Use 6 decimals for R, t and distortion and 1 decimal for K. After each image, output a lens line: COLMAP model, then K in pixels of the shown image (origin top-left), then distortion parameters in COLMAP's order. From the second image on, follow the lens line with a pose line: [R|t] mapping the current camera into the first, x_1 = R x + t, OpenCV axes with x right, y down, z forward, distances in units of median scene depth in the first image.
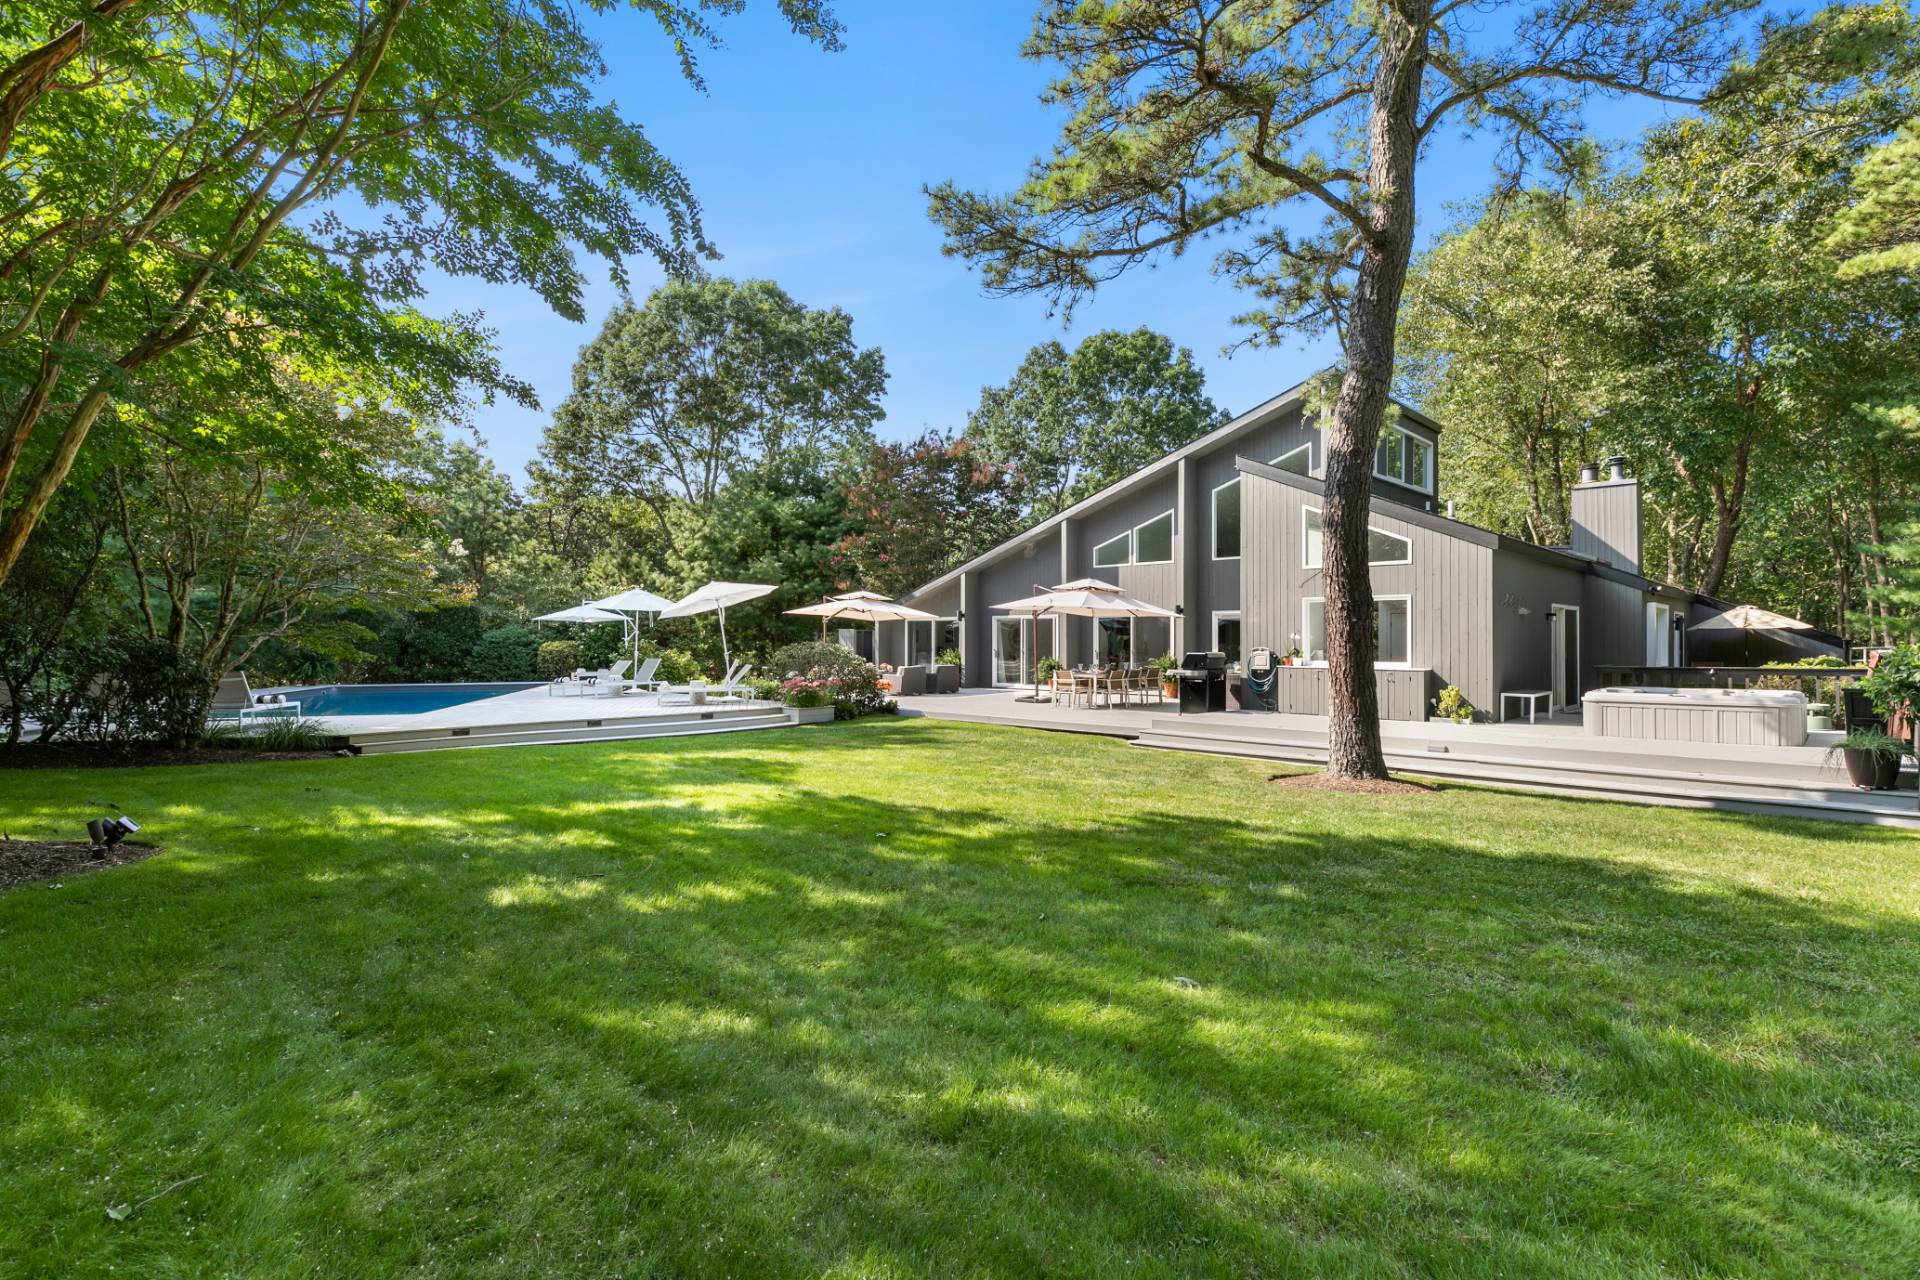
lens RADIAL K [[863.3, 0, 958.2], [0, 863.3, 636.4], [0, 0, 1]] dist [-0.003178, -0.000191]
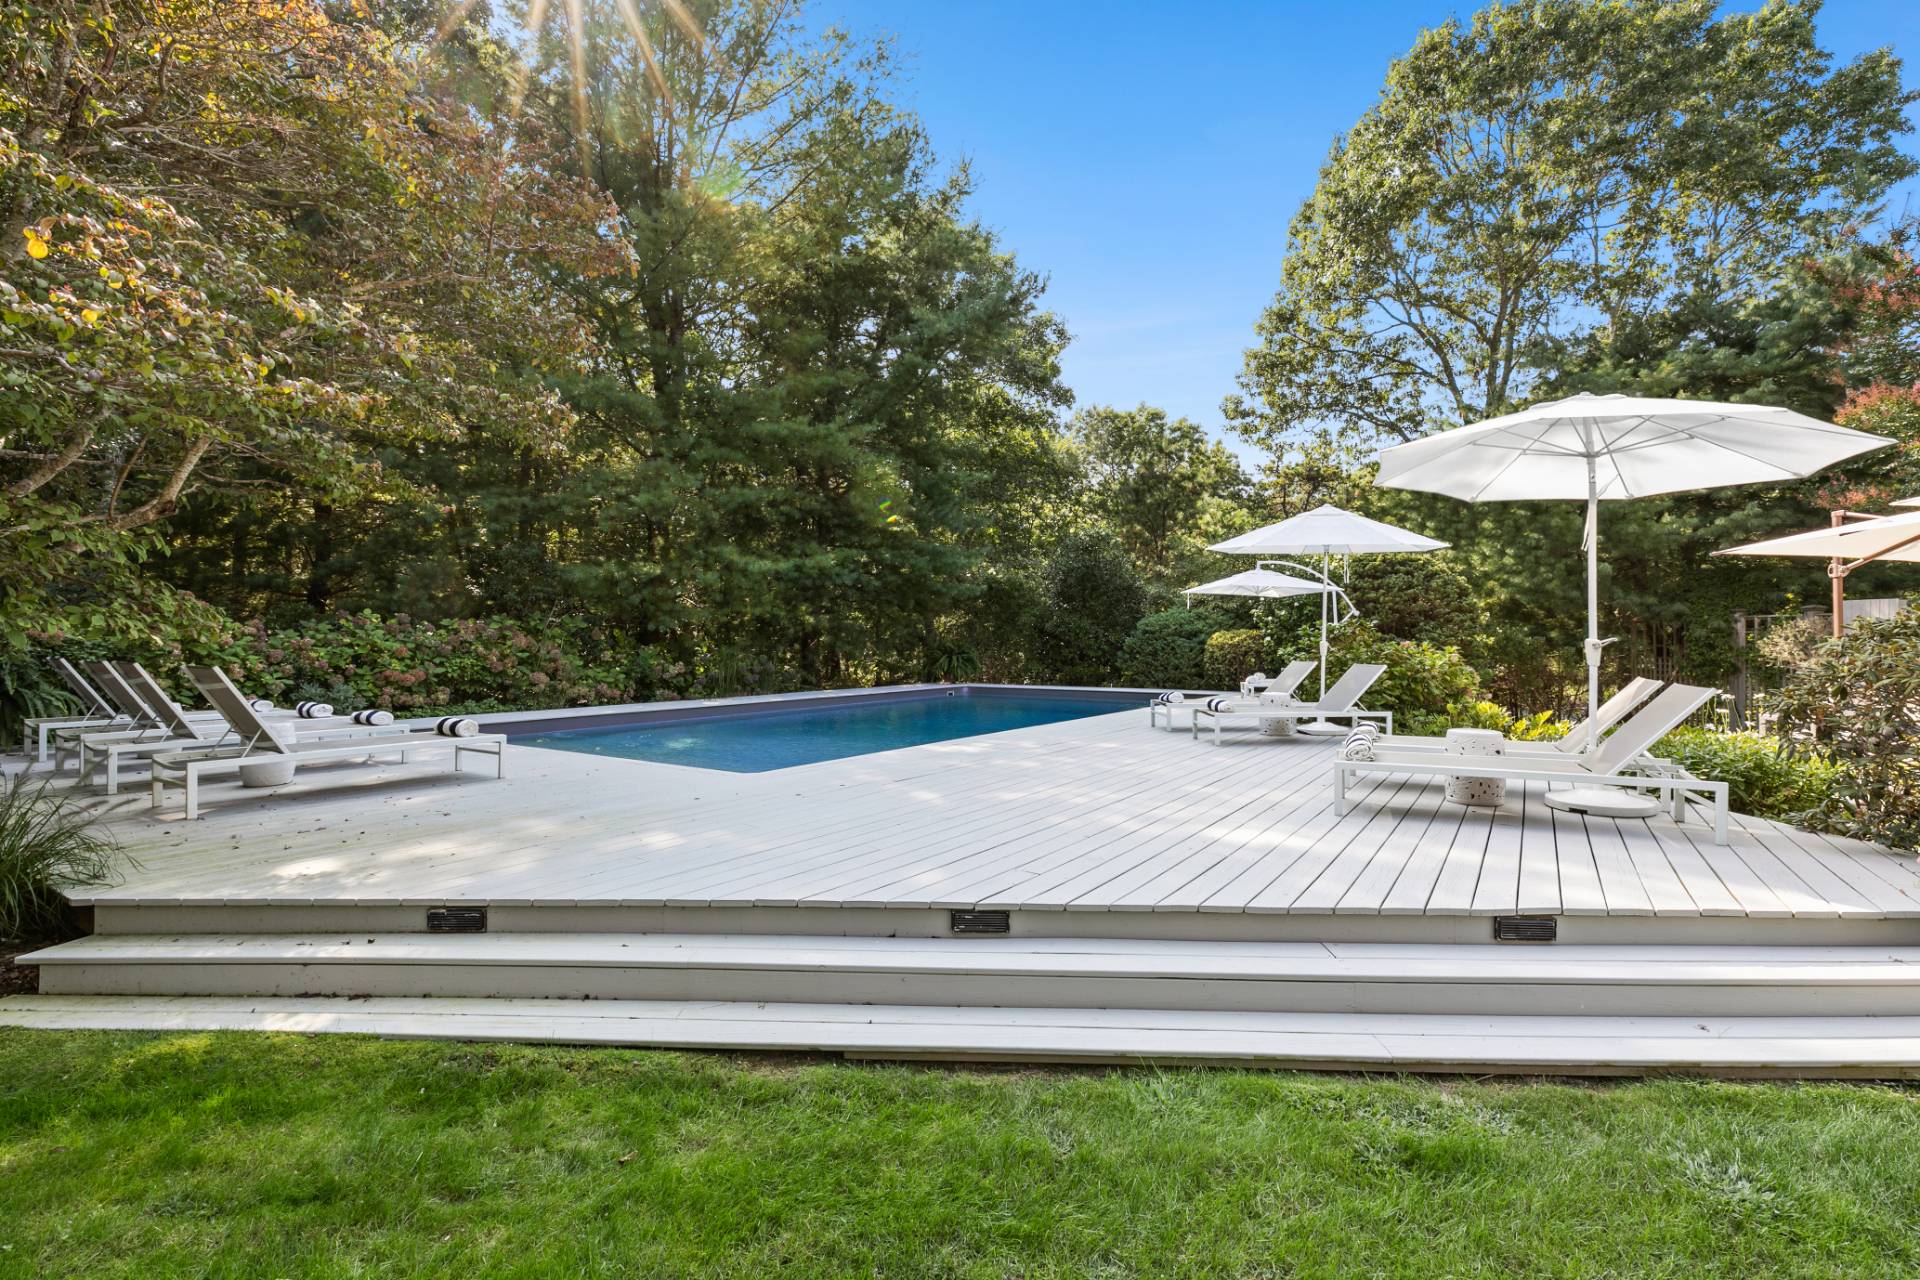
lens RADIAL K [[863.3, 0, 953.7], [0, 863.3, 634.6], [0, 0, 1]] dist [-0.003178, -0.000191]
pose [[0.670563, 0.000198, -0.741852, -0.132272], [-0.003602, 0.999989, -0.002989, 0.012515], [0.741844, 0.004677, 0.670557, 0.436564]]
